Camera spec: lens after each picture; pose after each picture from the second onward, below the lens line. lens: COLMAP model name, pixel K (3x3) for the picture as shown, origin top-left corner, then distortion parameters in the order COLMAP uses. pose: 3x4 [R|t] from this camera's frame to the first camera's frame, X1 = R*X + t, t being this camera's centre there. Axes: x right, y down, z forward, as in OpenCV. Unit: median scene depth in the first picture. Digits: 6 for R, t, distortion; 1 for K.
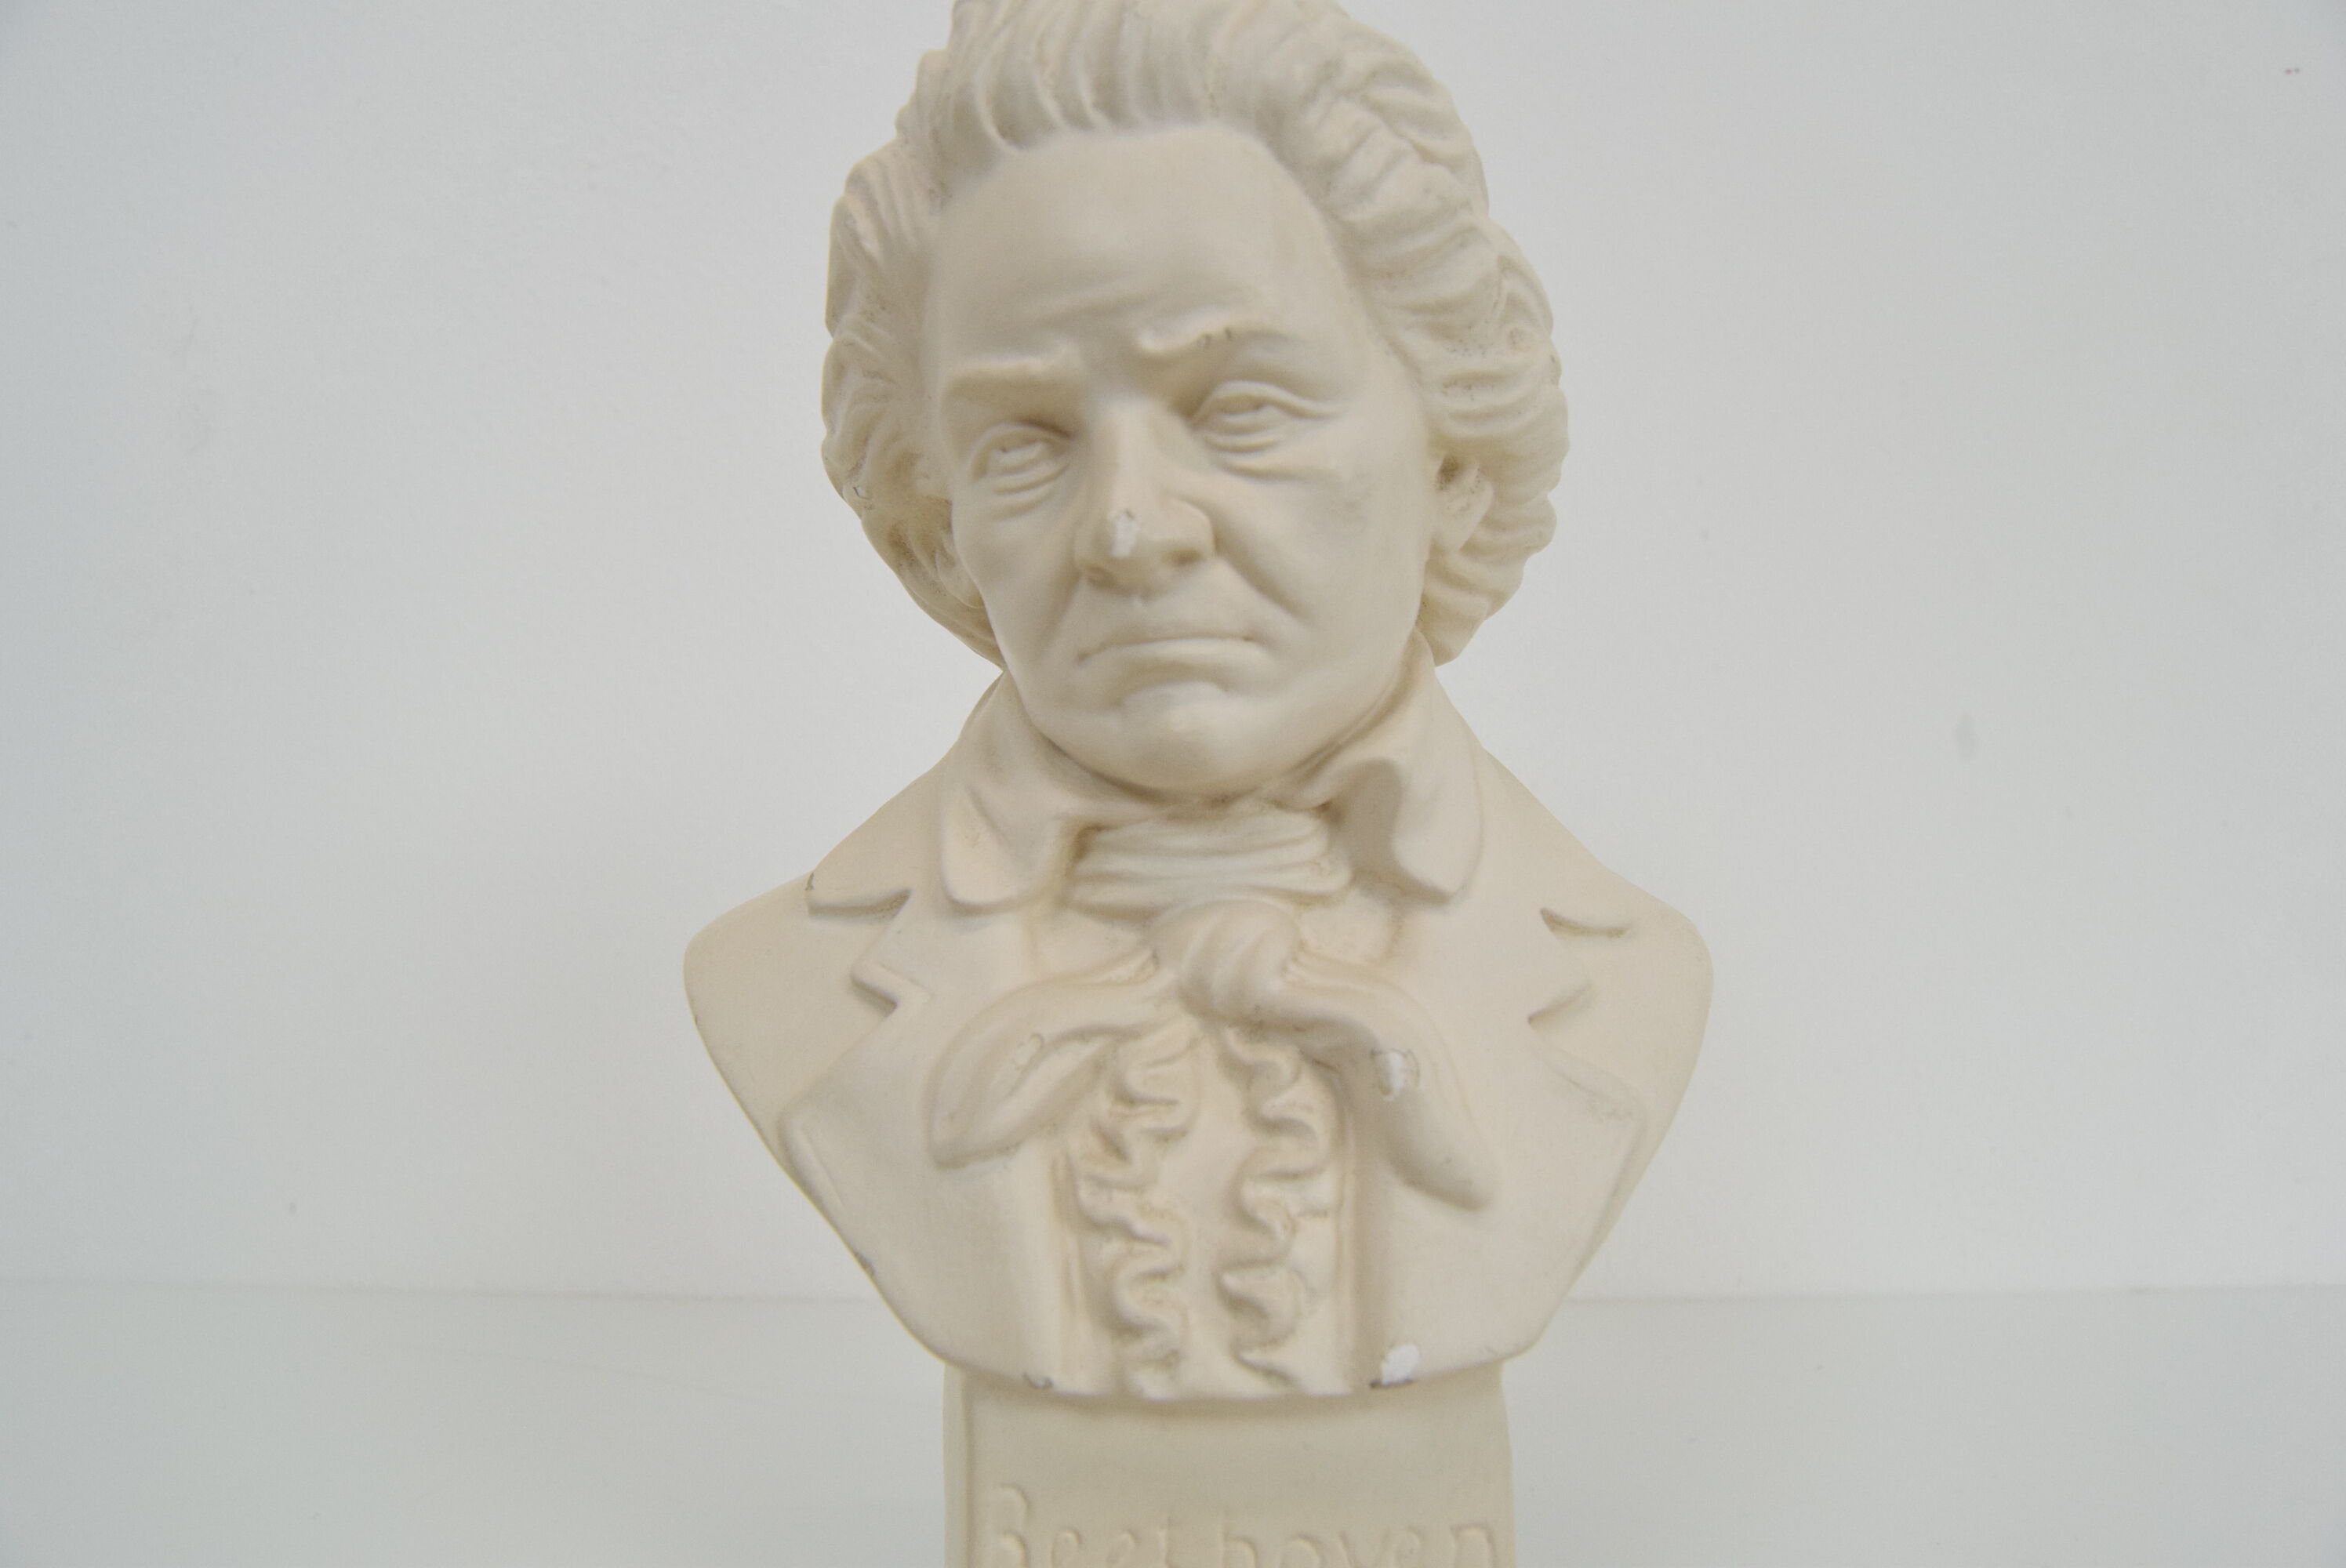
lens RADIAL K [[1763.9, 0, 1169.4], [0, 1763.9, 790.1], [0, 0, 1]] dist [-0.103640, 0.000004]
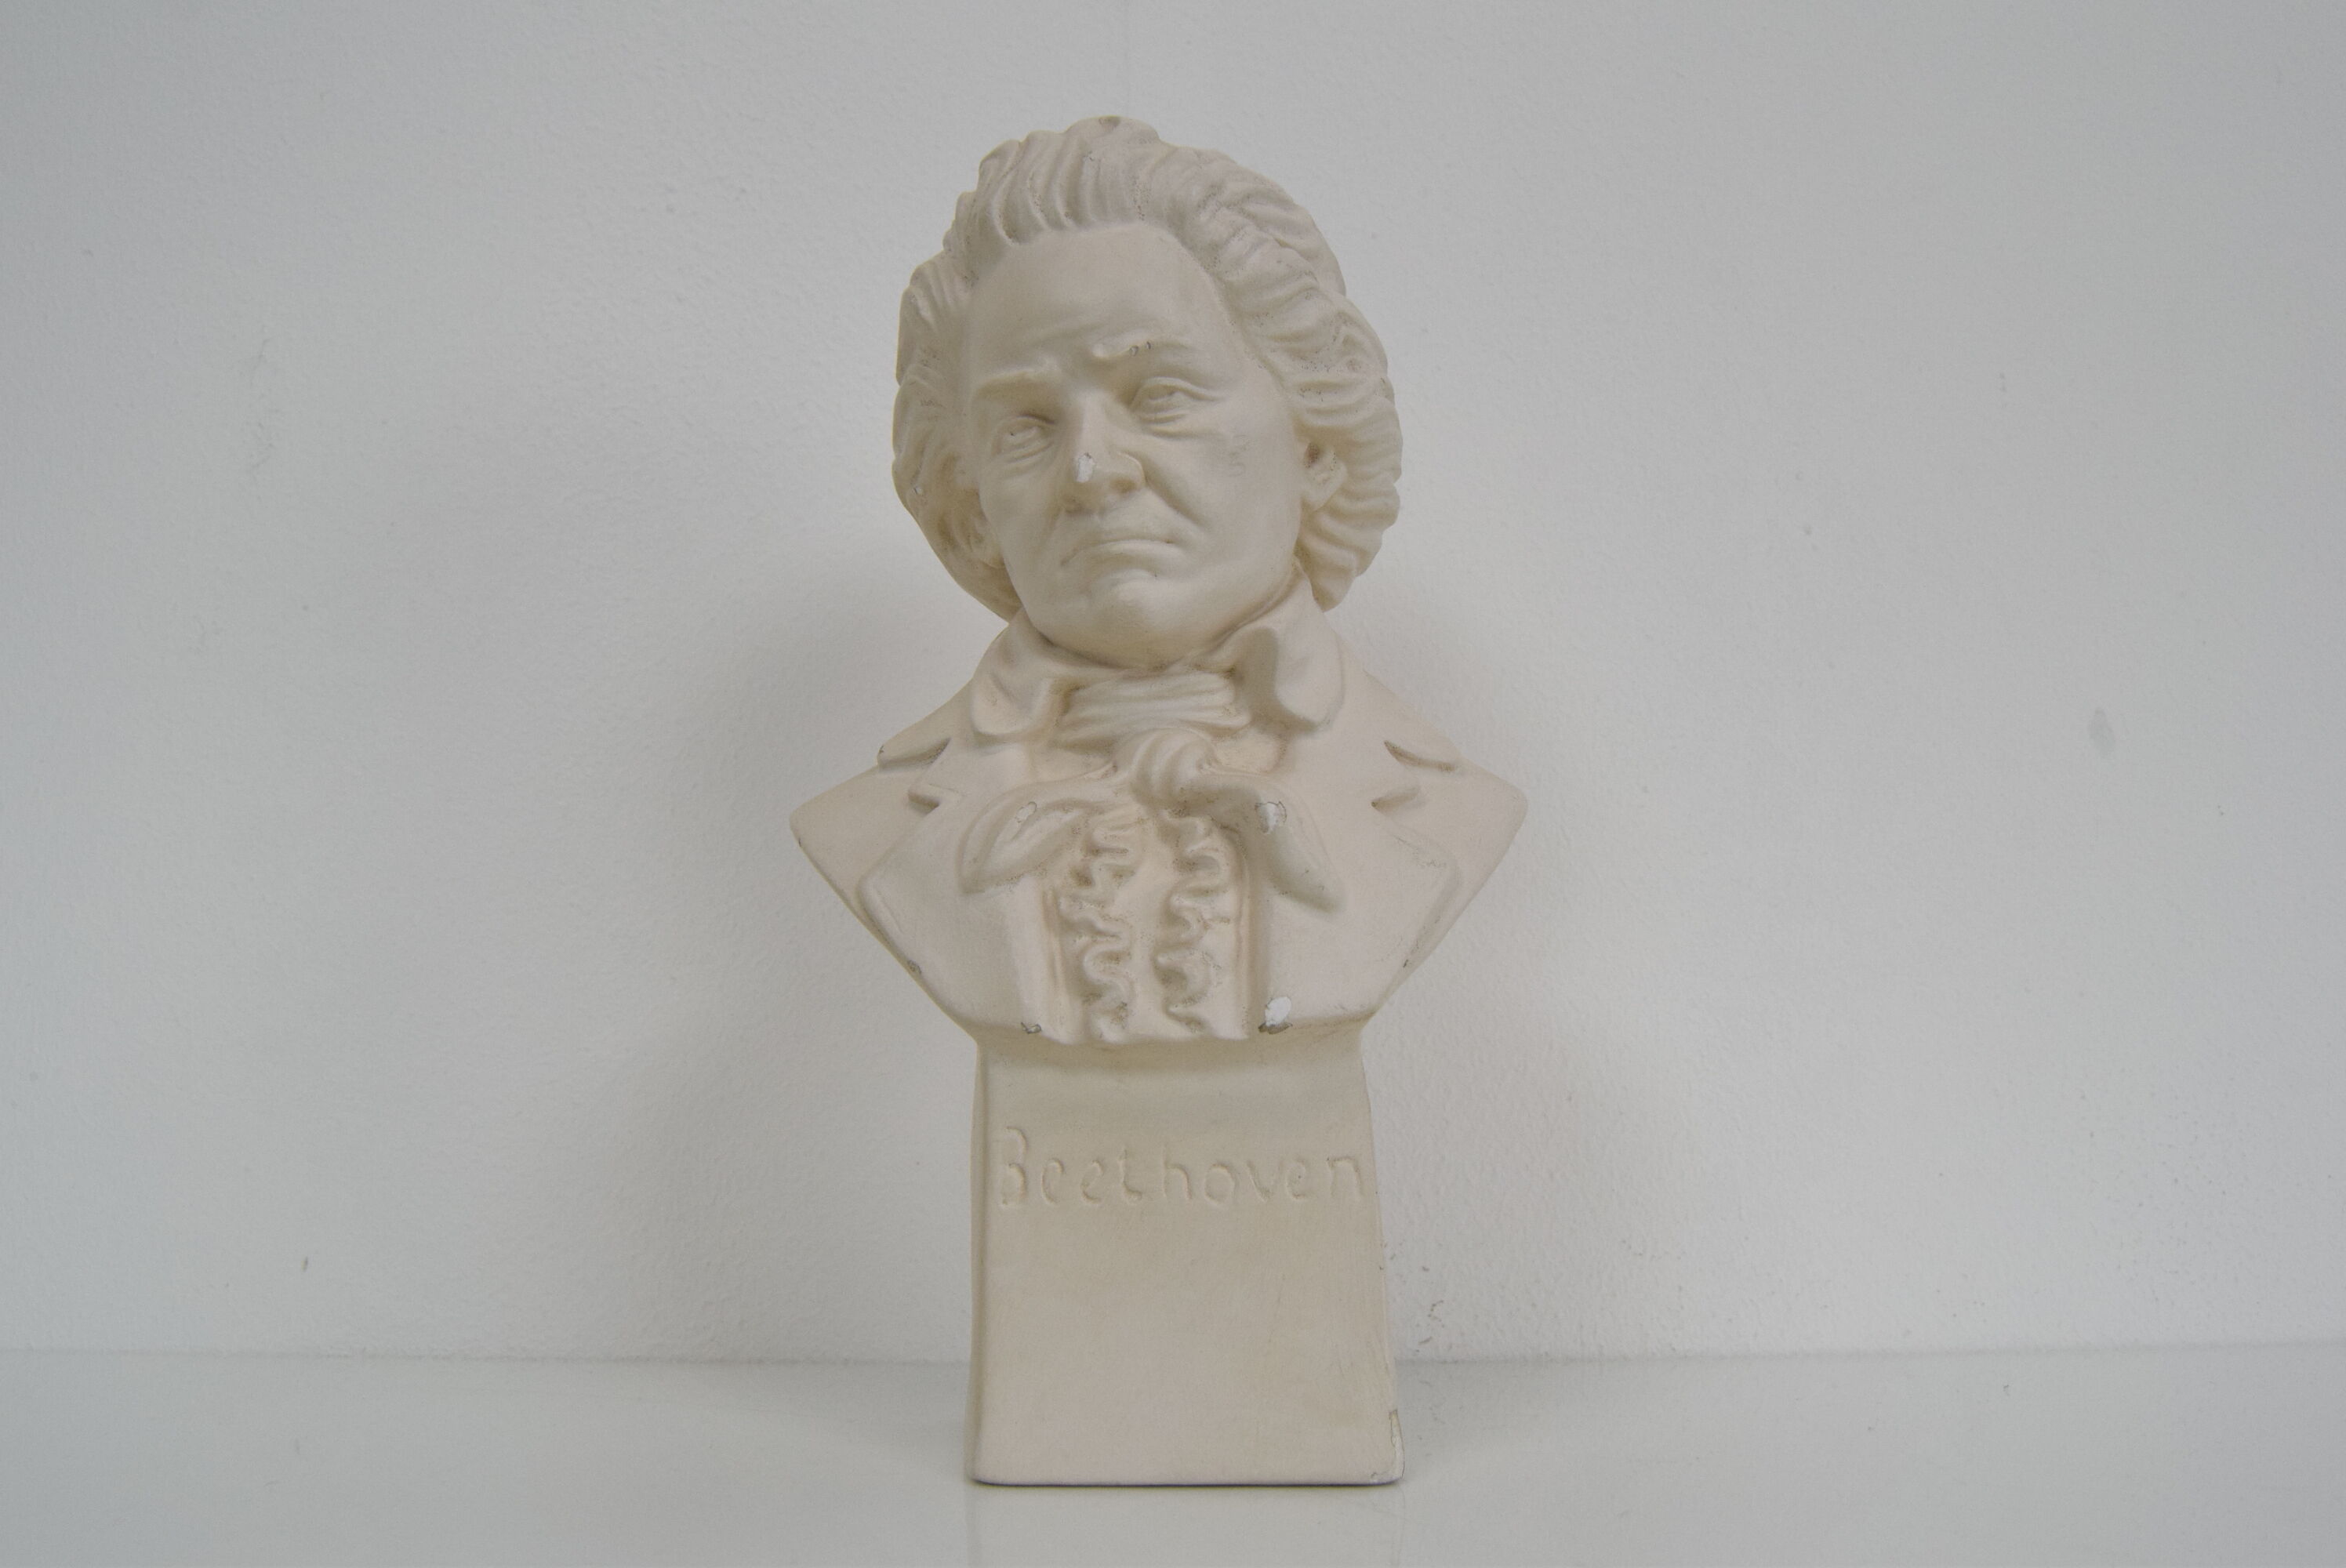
lens RADIAL K [[1954.3, 0, 1151.1], [0, 1954.3, 788.1], [0, 0, 1]] dist [-0.067048, -0.000182]
pose [[0.998501, -0.020167, -0.050878, 0.108929], [0.010609, 0.983322, -0.181564, 0.424977], [0.053691, 0.180753, 0.982062, -0.620712]]
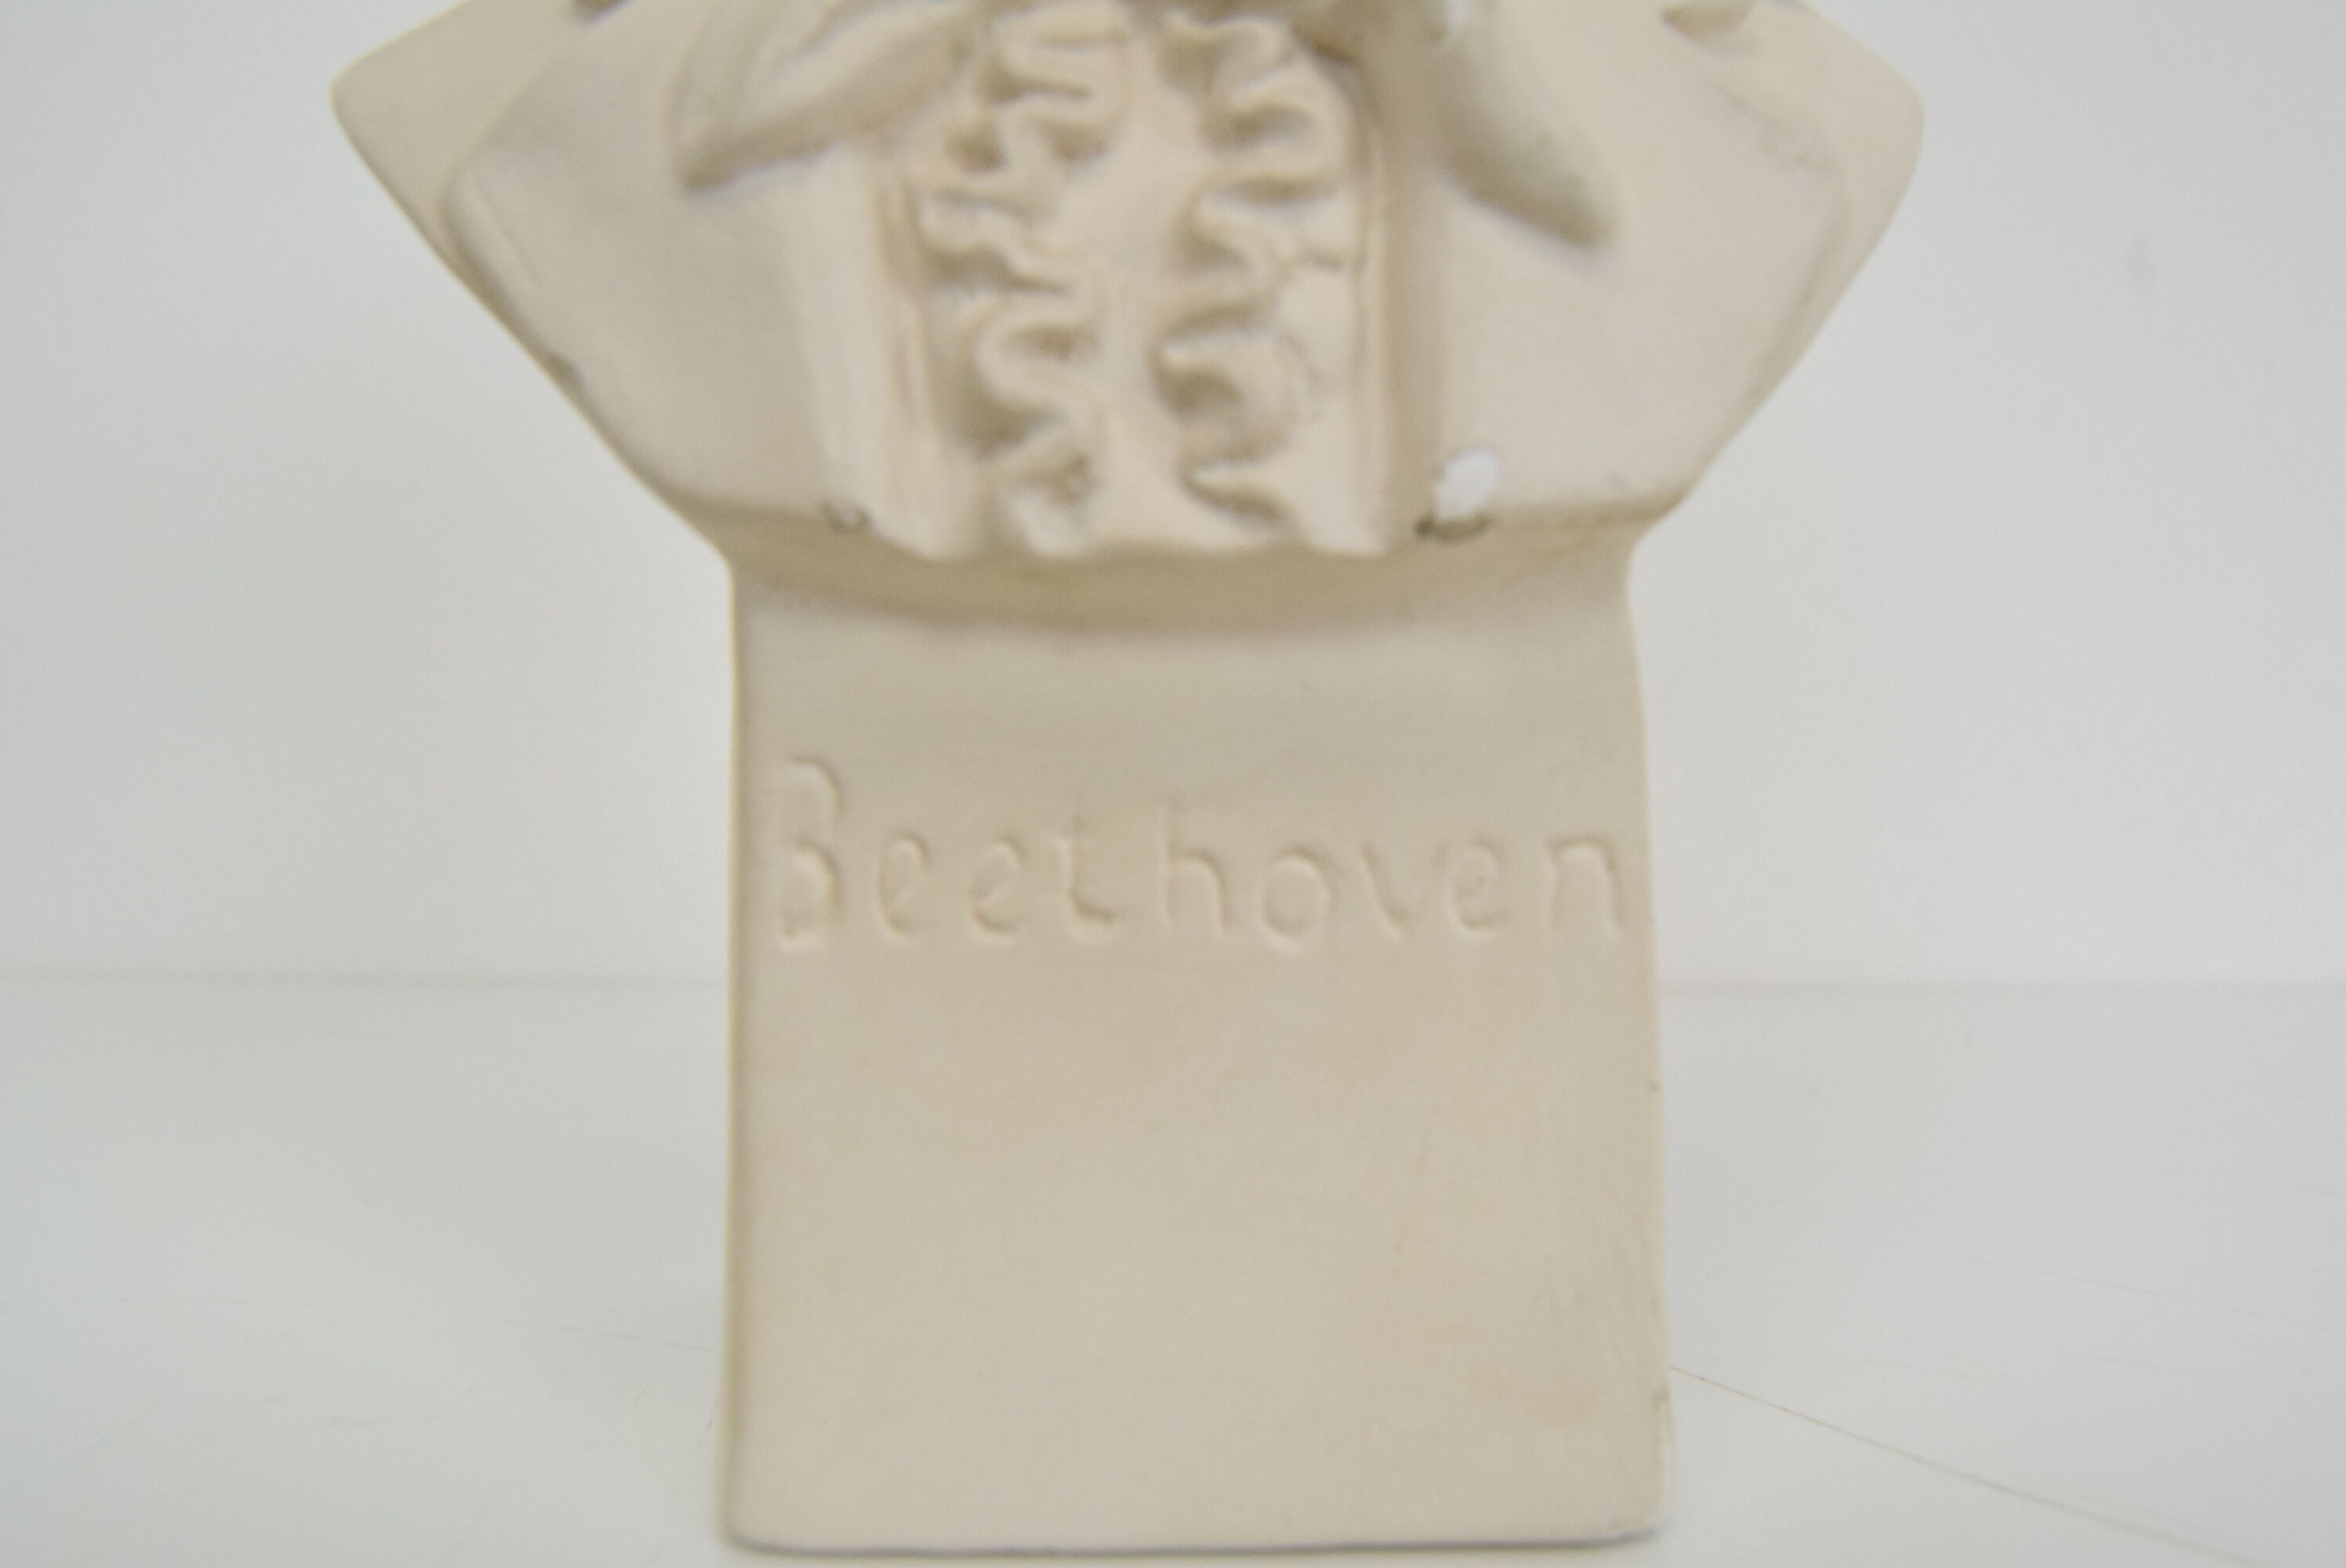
lens RADIAL K [[1934.5, 0, 1173.0], [0, 1934.5, 784.0], [0, 0, 1]] dist [-0.081849, 0.000285]
pose [[0.999785, 0.000641, 0.020708, 0.019709], [-0.001284, 0.999516, 0.031079, 0.394276], [-0.020678, -0.031099, 0.999302, 0.339390]]
